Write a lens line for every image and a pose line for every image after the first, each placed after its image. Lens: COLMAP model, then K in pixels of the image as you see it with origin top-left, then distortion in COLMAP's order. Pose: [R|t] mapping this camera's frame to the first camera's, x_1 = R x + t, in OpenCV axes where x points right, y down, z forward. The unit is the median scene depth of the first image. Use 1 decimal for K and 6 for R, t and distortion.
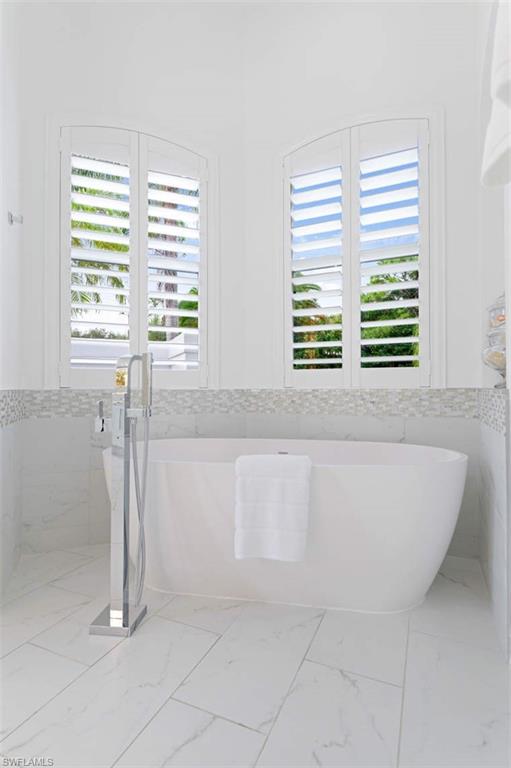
lens RADIAL K [[360.9, 0, 255.5], [0, 360.9, 384.0], [0, 0, 1]] dist [0.009458, -0.000434]
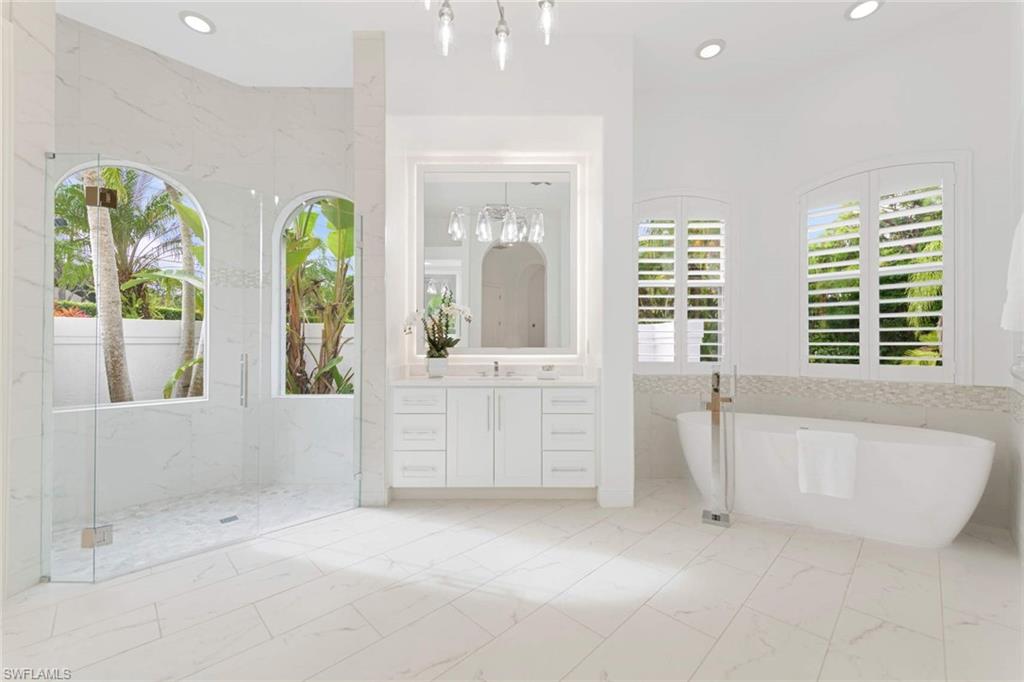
lens RADIAL K [[399.5, 0, 512.0], [0, 399.5, 341.0], [0, 0, 1]] dist [0.003799, -0.000147]
pose [[0.936539, 0.001602, -0.350561, -0.420777], [0.001556, 0.999961, 0.008728, -0.144096], [0.350561, -0.008719, 0.936499, -0.751686]]
